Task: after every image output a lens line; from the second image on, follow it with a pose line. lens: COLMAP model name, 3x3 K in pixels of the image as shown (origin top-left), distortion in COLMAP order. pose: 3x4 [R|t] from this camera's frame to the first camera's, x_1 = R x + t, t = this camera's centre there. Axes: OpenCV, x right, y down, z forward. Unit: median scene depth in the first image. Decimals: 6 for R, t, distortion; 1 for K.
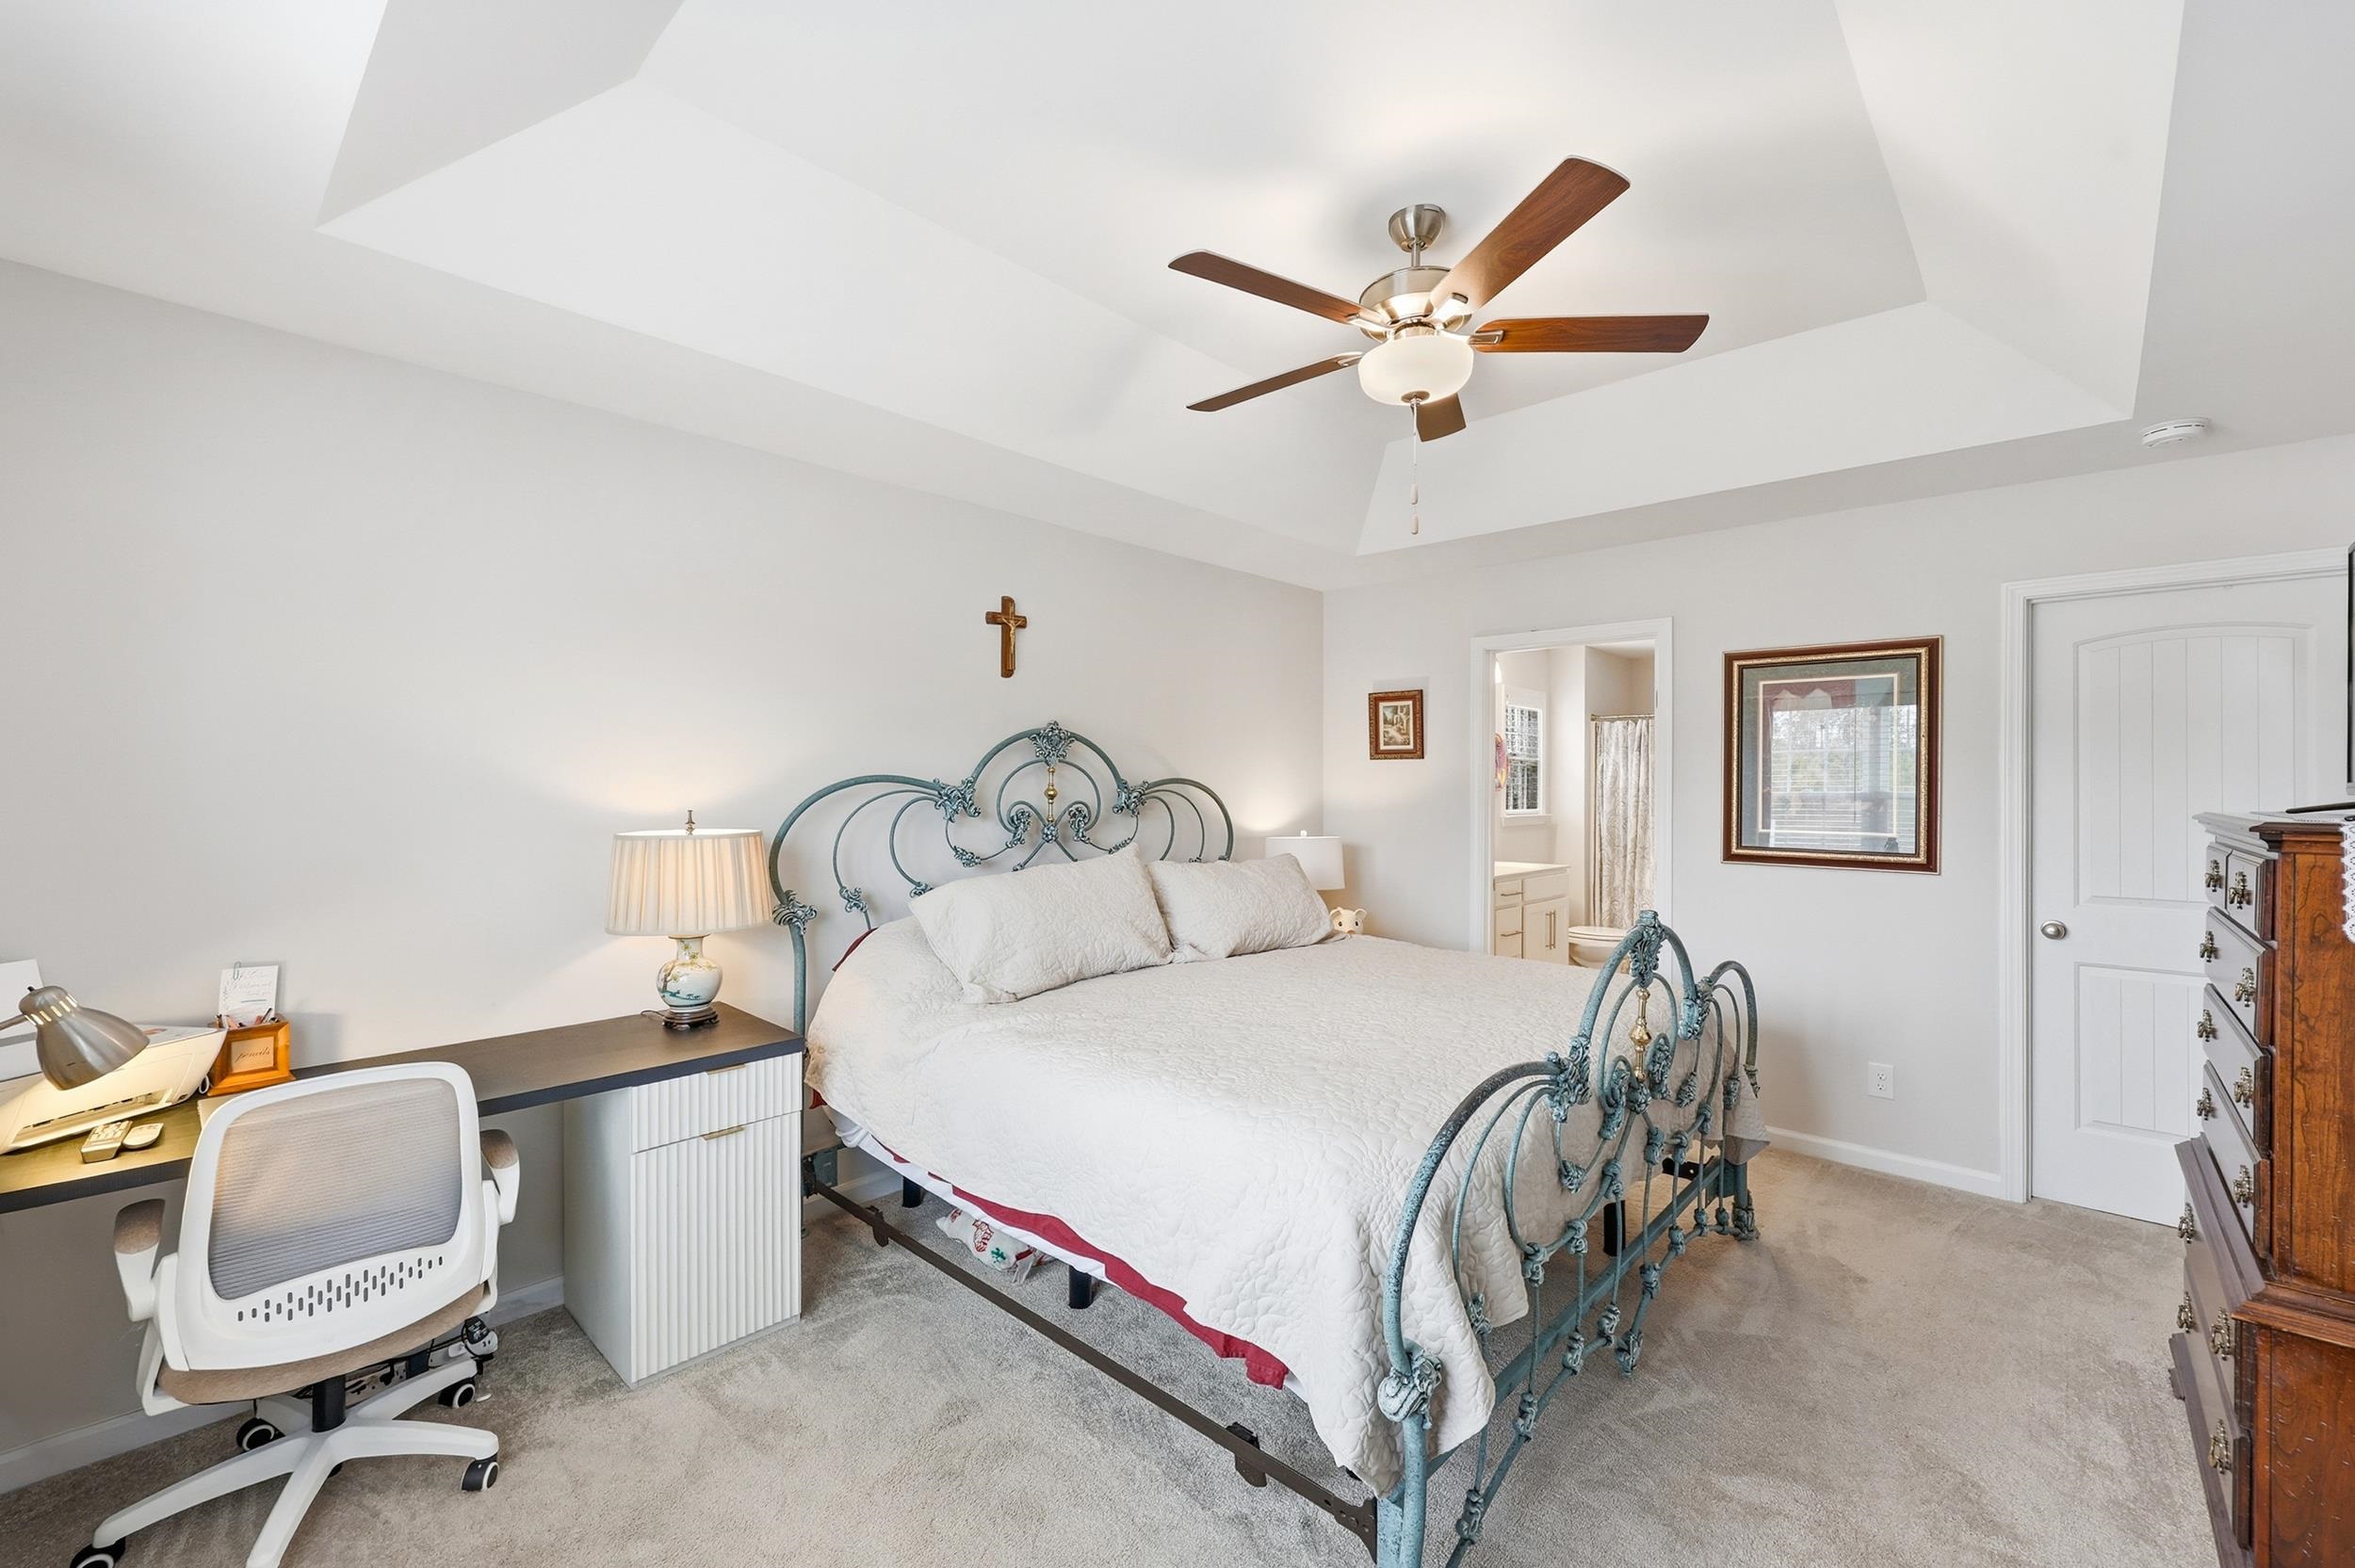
lens RADIAL K [[950.3, 0, 1183.7], [0, 950.3, 782.0], [0, 0, 1]] dist [-0.001955, -0.000039]
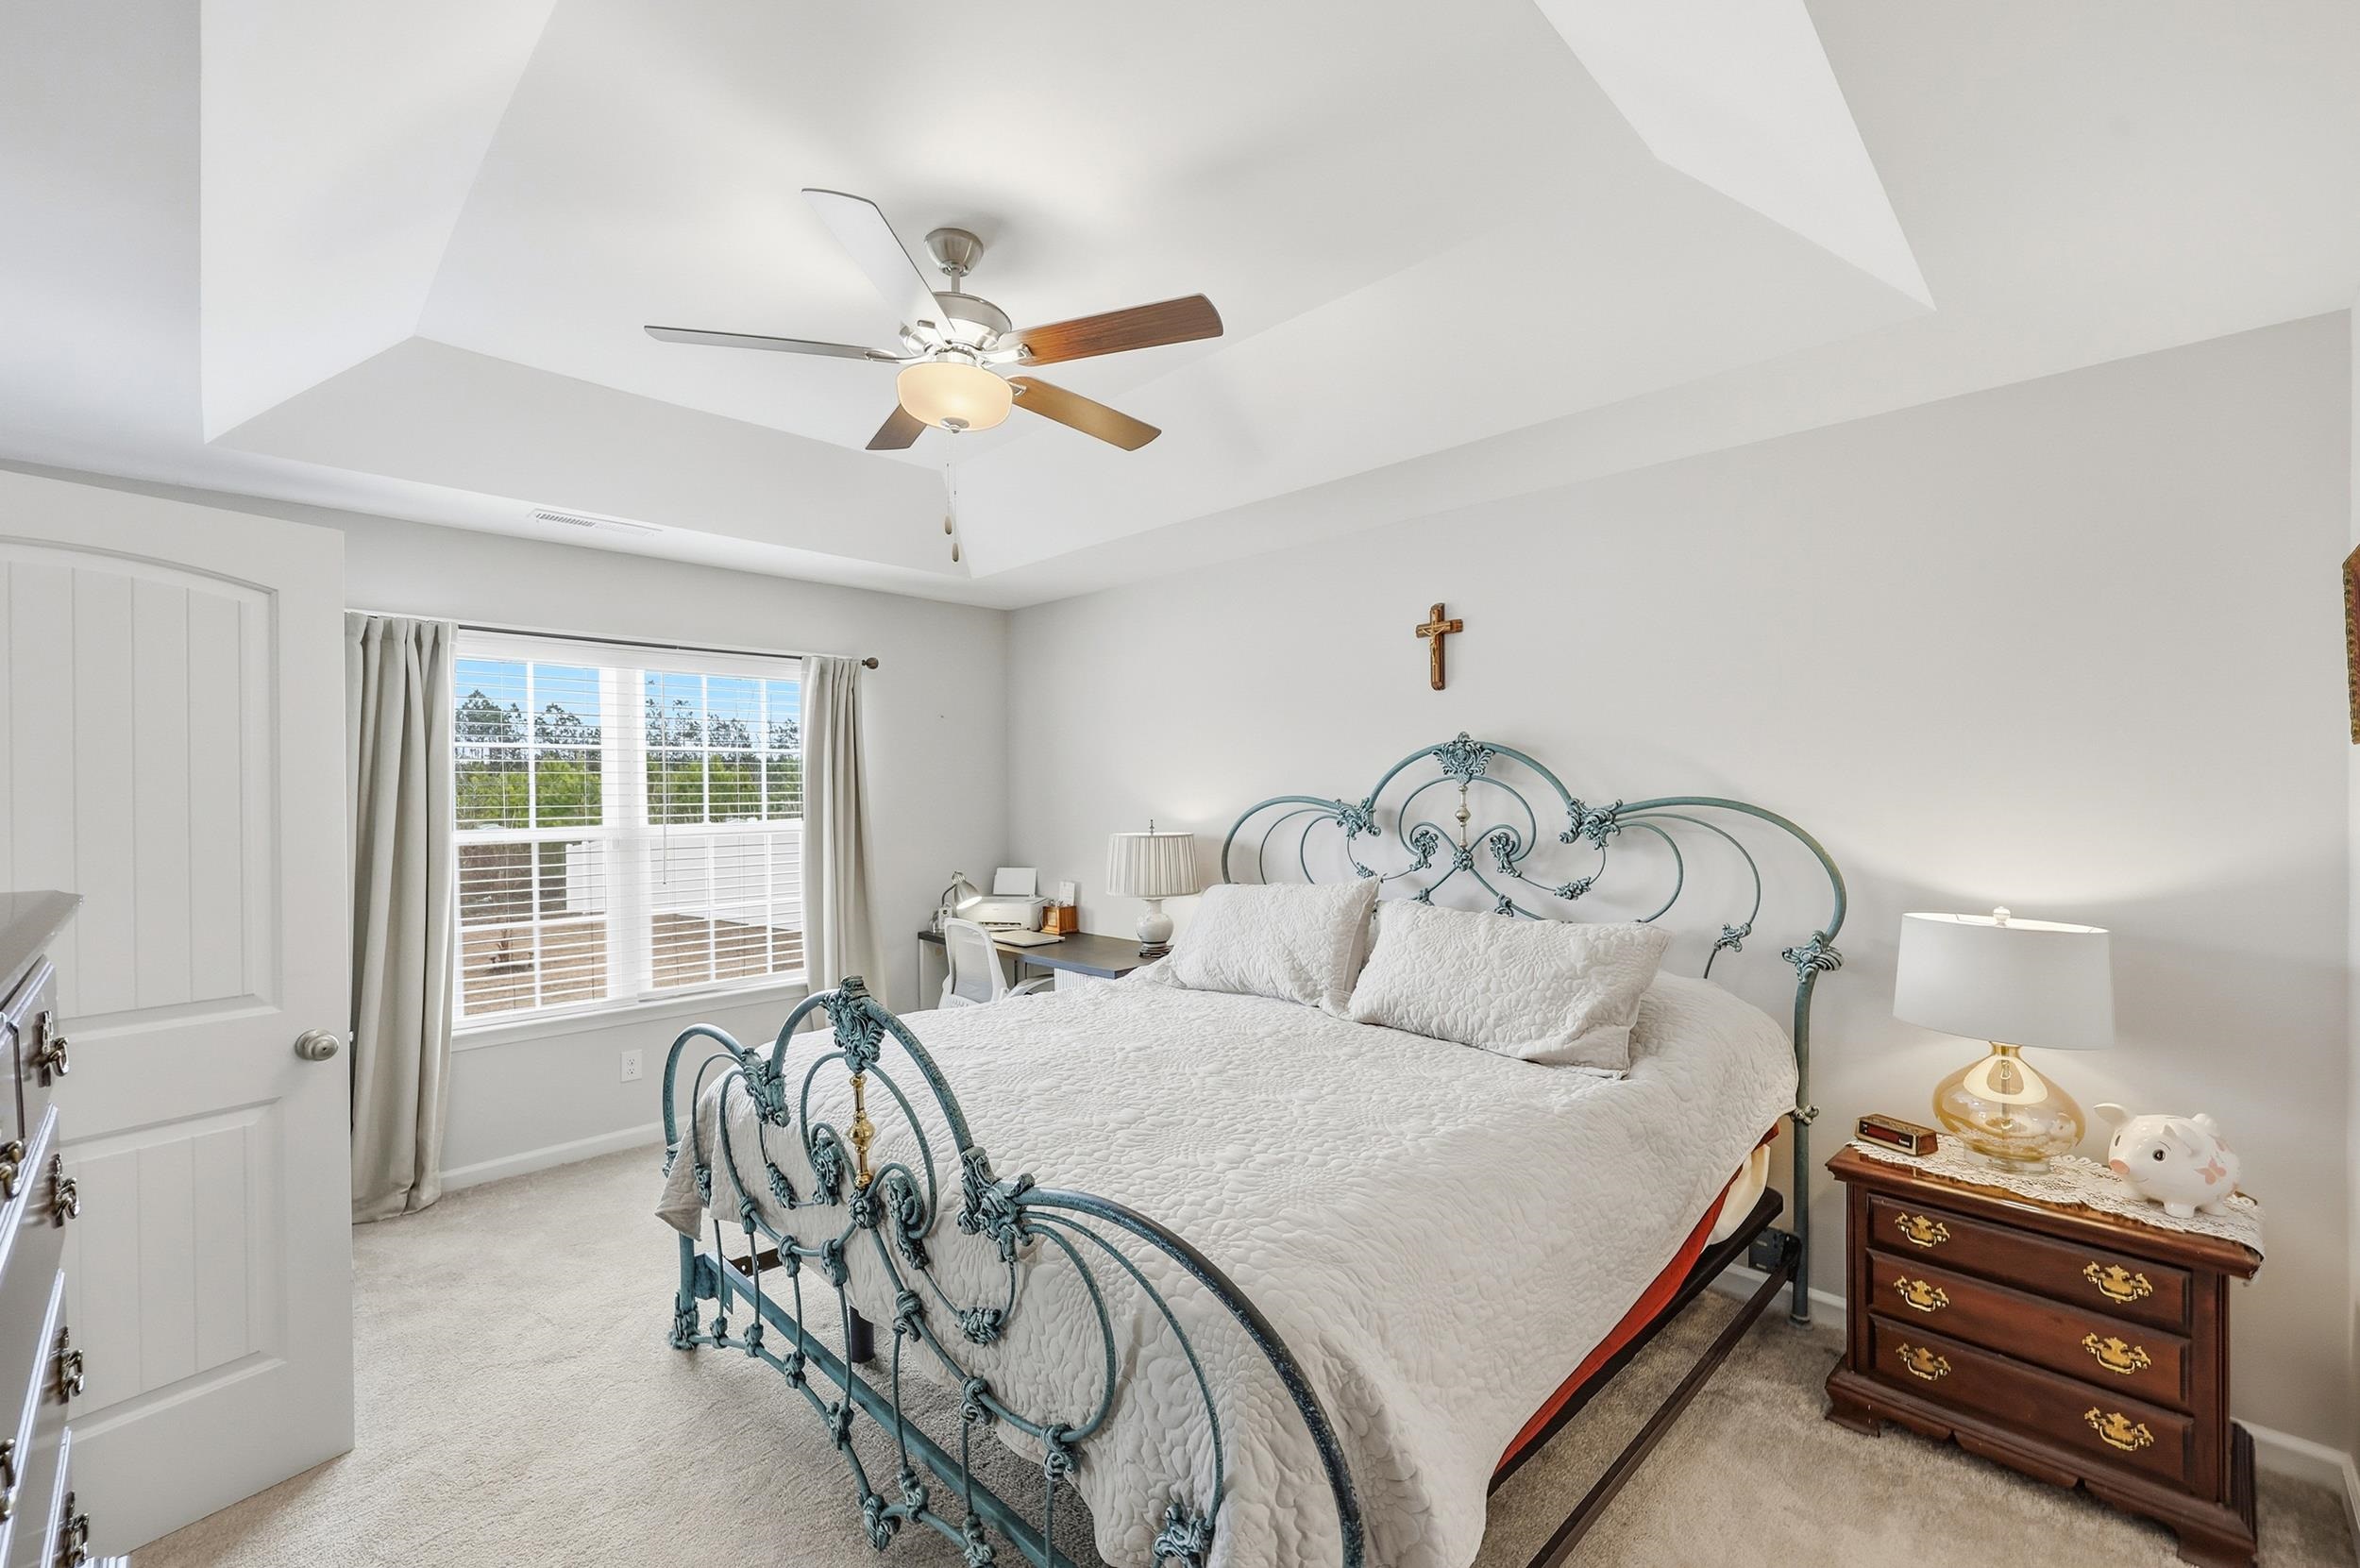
lens RADIAL K [[952.5, 0, 1186.2], [0, 952.5, 782.0], [0, 0, 1]] dist [-0.001955, -0.000039]
pose [[-0.016043, -0.013346, -0.999782, 0.751022], [0.001558, 0.999909, -0.013372, -0.007451], [0.999870, -0.001773, -0.016021, 0.764837]]
